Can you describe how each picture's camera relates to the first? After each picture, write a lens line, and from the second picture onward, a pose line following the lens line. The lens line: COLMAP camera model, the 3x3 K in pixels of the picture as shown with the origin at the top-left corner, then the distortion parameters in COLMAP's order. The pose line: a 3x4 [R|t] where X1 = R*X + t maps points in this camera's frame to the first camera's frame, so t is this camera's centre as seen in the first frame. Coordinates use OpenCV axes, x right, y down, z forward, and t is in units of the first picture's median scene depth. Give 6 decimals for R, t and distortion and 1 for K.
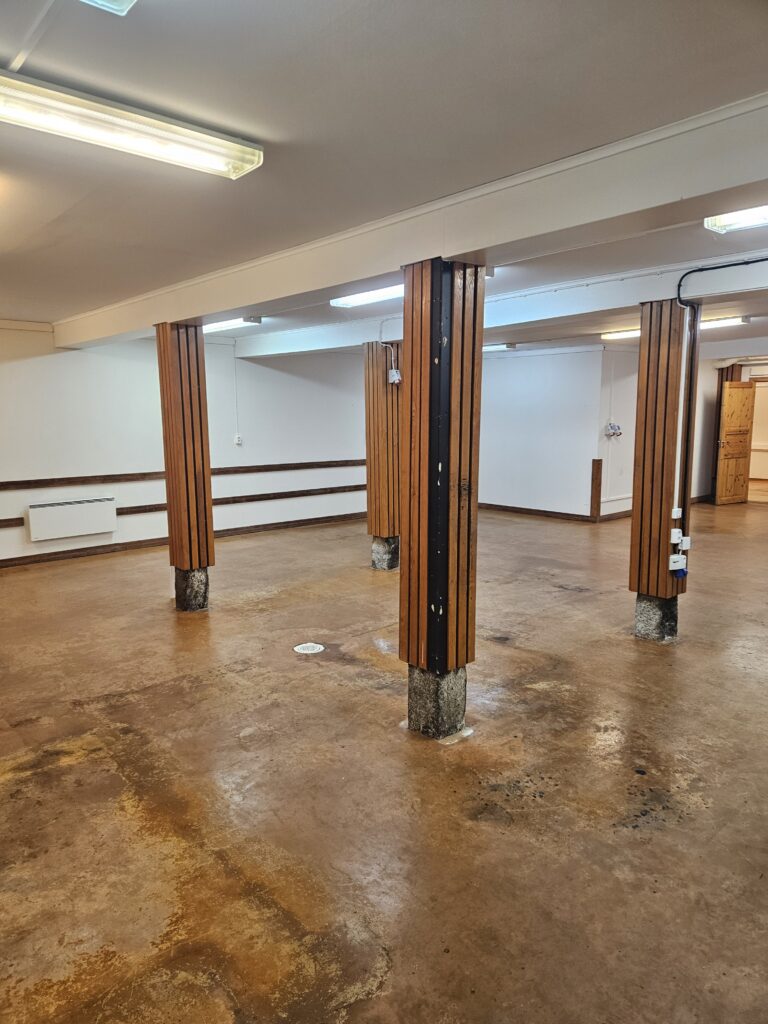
lens RADIAL K [[682.5, 0, 382.9], [0, 682.5, 507.9], [0, 0, 1]] dist [0.074184, -0.060775]
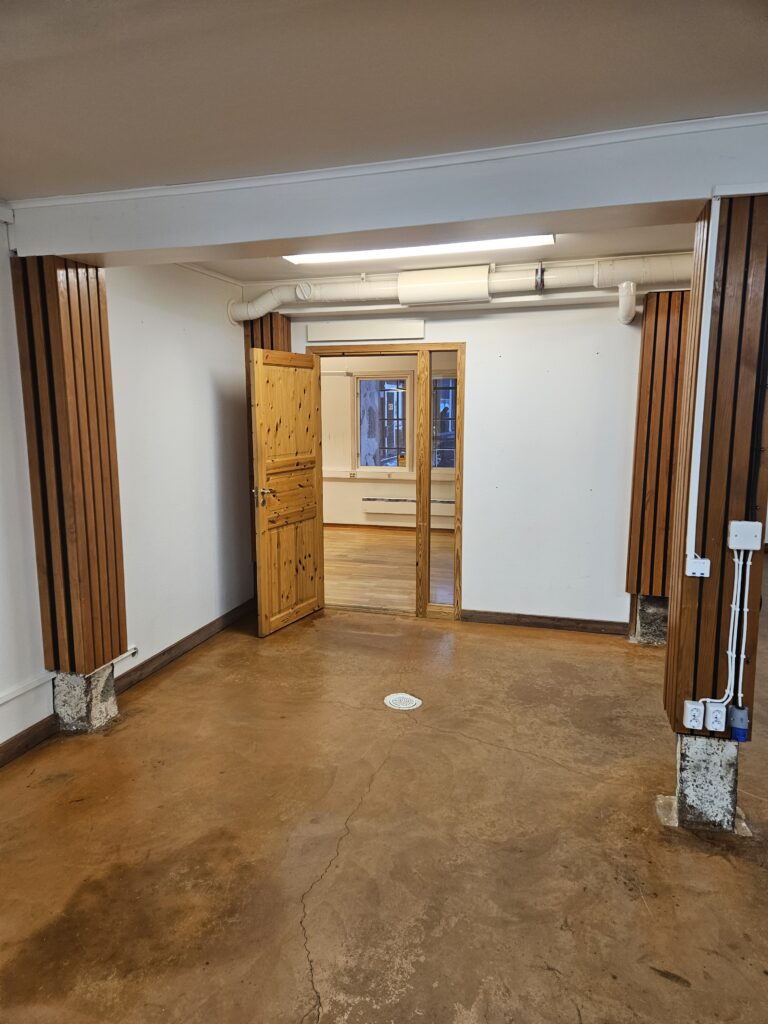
lens RADIAL K [[682.5, 0, 386.0], [0, 682.5, 505.3], [0, 0, 1]] dist [0.074184, -0.060775]
pose [[0.844119, -0.067815, 0.531849, 0.752081], [0.068920, 0.997463, 0.017799, -0.202265], [-0.531707, 0.021630, 0.846652, 1.372603]]
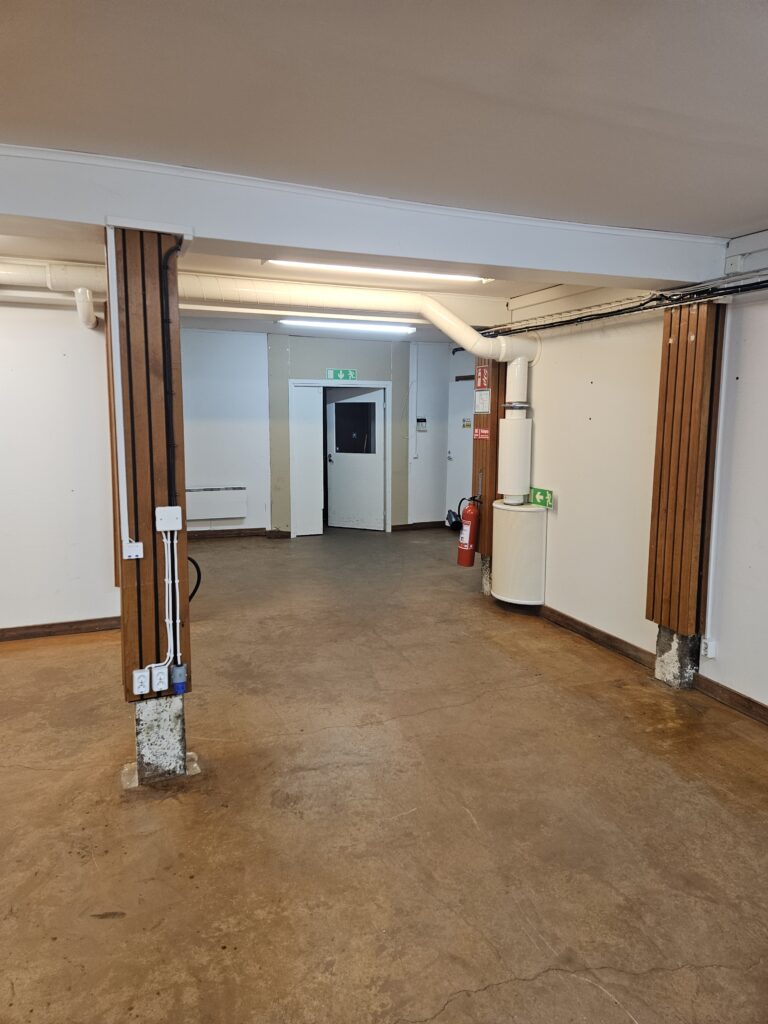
lens RADIAL K [[682.5, 0, 390.2], [0, 682.5, 496.1], [0, 0, 1]] dist [0.074184, -0.060775]
pose [[0.345801, -0.104525, 0.932468, 0.757135], [0.122579, 0.990292, 0.065549, -0.188165], [-0.930267, 0.091634, 0.355257, 1.275726]]
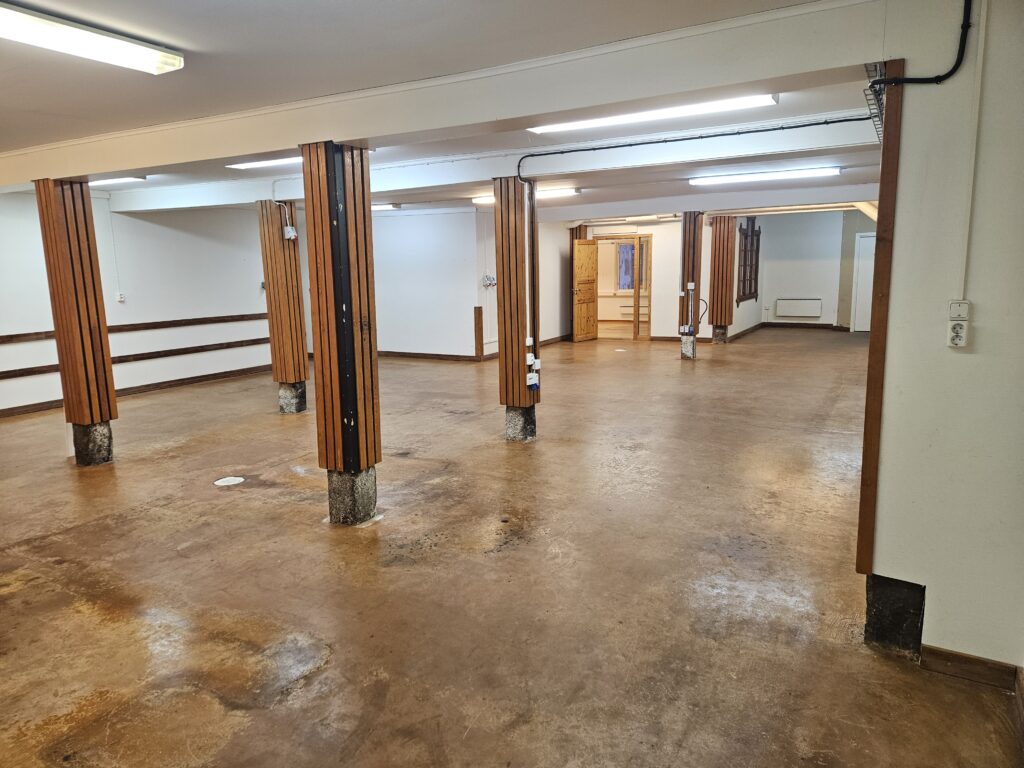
lens RADIAL K [[682.5, 0, 509.0], [0, 682.5, 376.5], [0, 0, 1]] dist [0.074184, -0.060775]
pose [[0.944960, -0.065154, 0.320633, -0.031517], [0.059211, 0.997845, 0.028263, 0.036382], [-0.321784, -0.007722, 0.946782, -0.219988]]
